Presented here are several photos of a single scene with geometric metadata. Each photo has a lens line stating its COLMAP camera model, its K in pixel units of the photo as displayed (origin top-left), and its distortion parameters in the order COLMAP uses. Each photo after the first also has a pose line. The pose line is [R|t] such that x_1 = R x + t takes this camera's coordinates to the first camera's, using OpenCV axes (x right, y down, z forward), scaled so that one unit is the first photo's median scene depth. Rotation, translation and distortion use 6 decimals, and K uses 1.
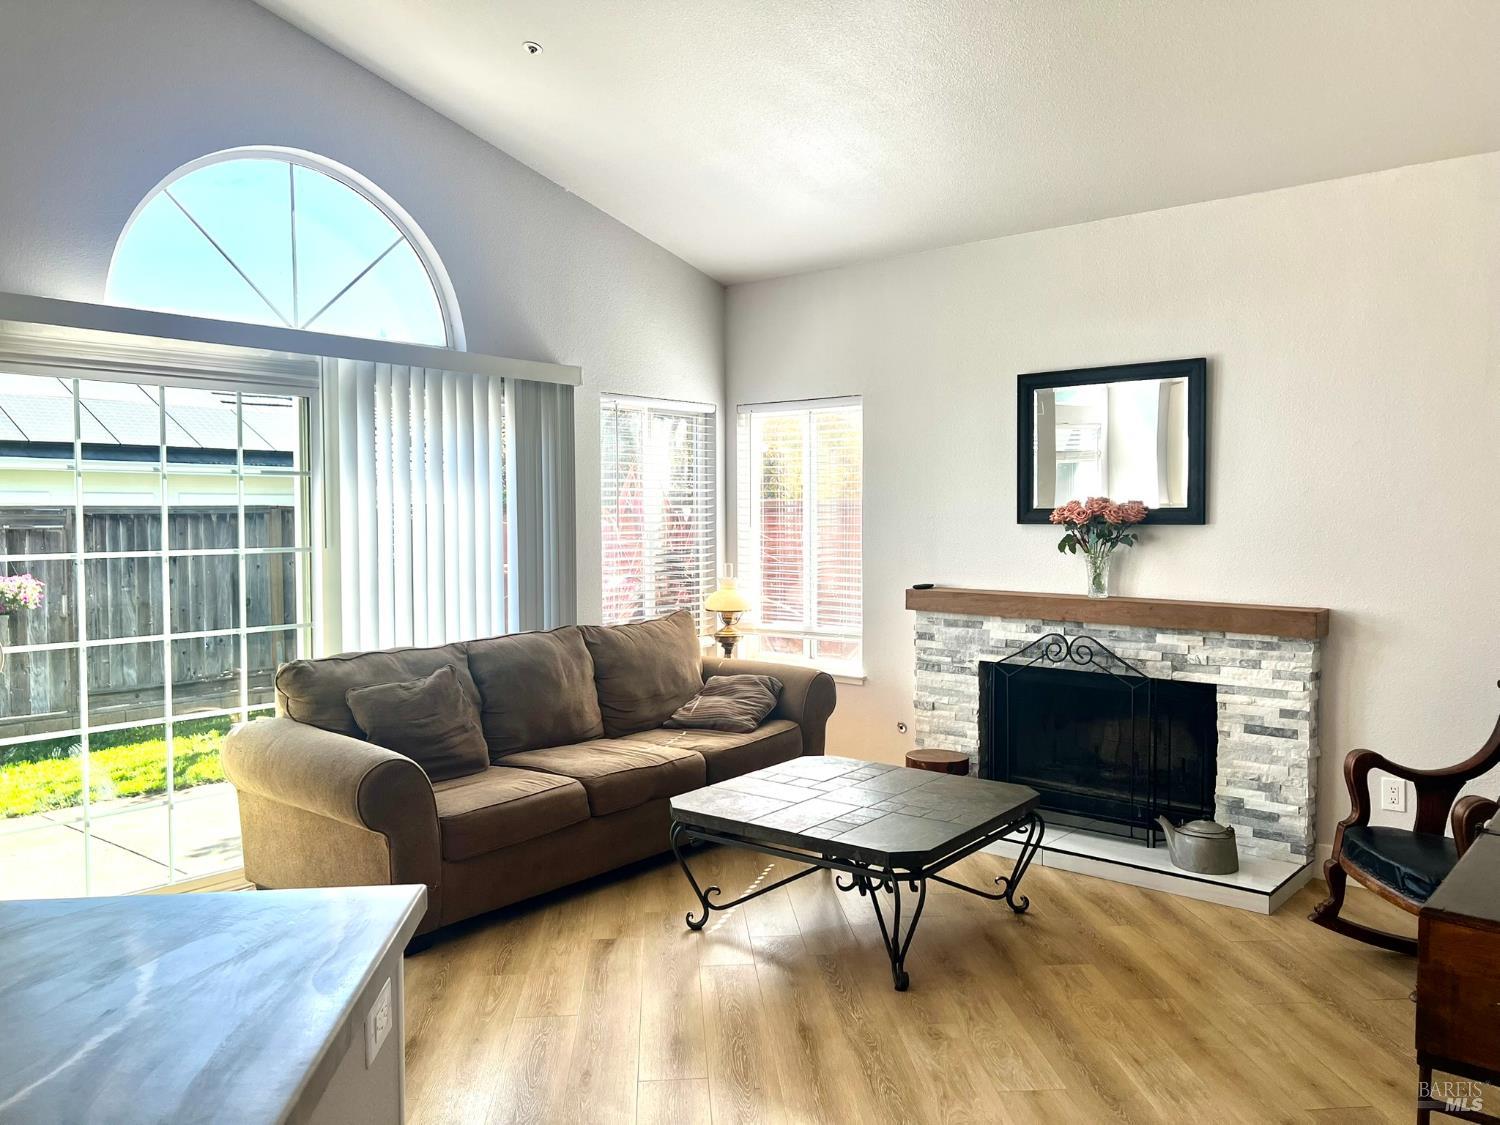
lens RADIAL K [[1117.8, 0, 753.7], [0, 1117.8, 562.8], [0, 0, 1]] dist [0.056450, -0.058670]
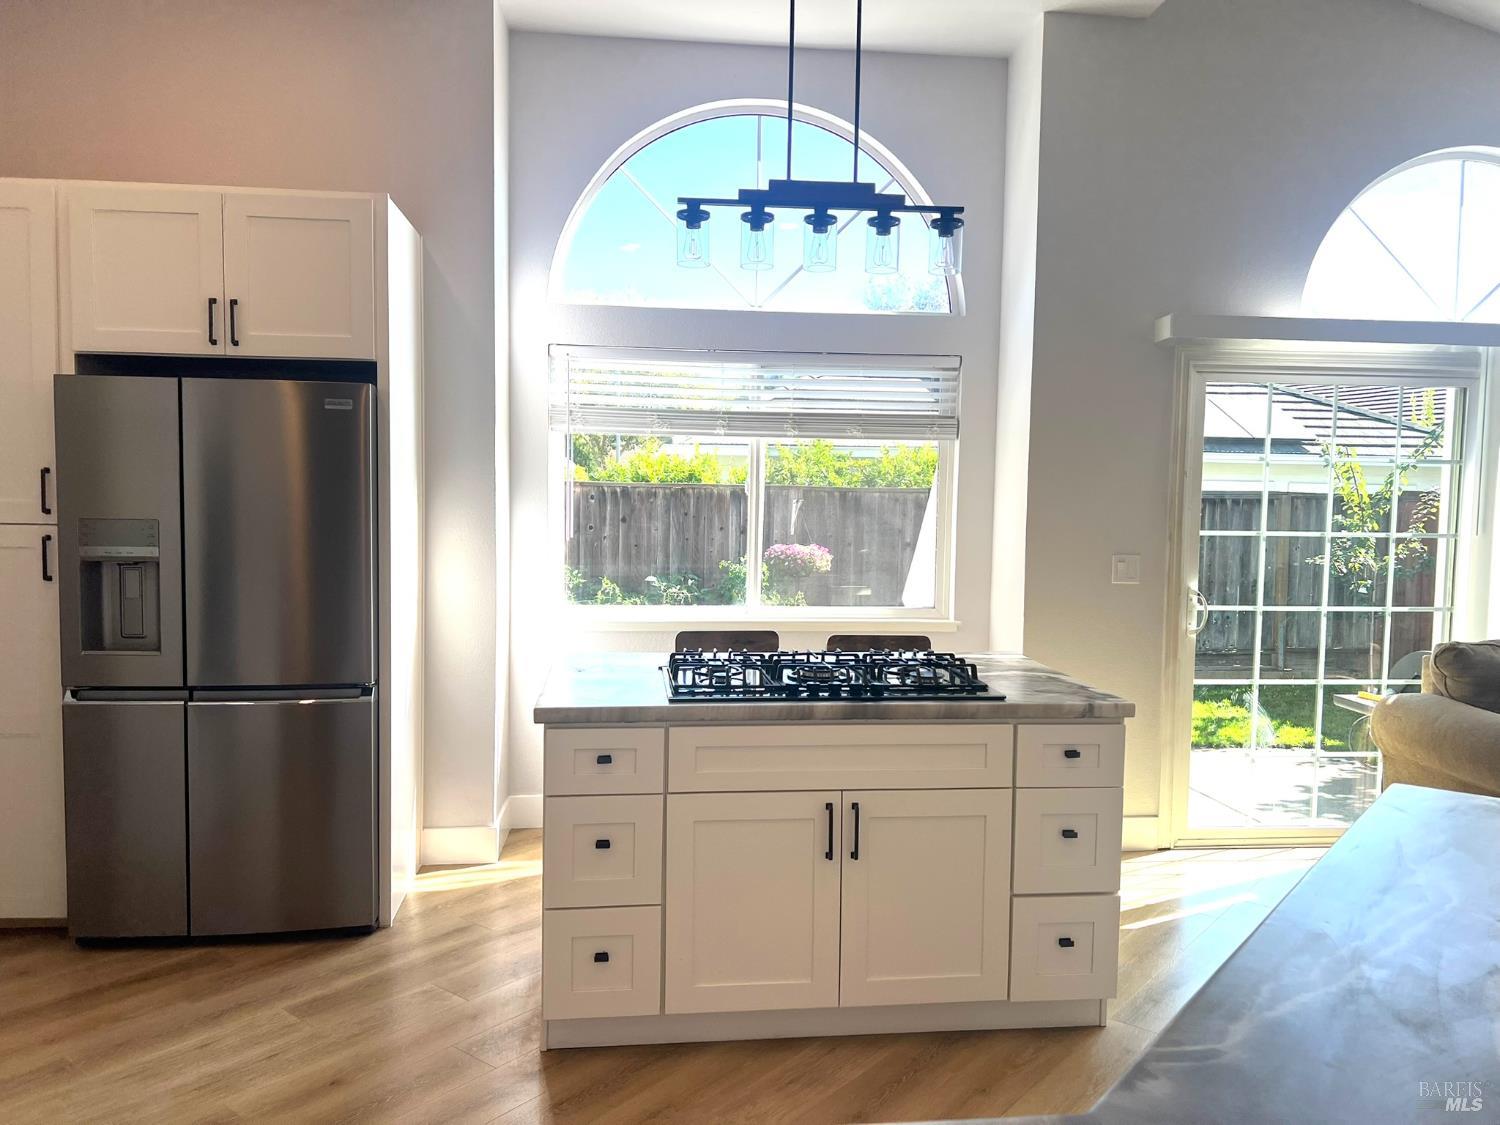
lens RADIAL K [[1117.8, 0, 753.7], [0, 1117.8, 565.5], [0, 0, 1]] dist [0.056450, -0.058670]
pose [[0.721505, 0.060339, -0.689775, -0.116523], [-0.049505, 0.998142, 0.035531, 0.008029], [0.690637, 0.008512, 0.723151, -0.154424]]
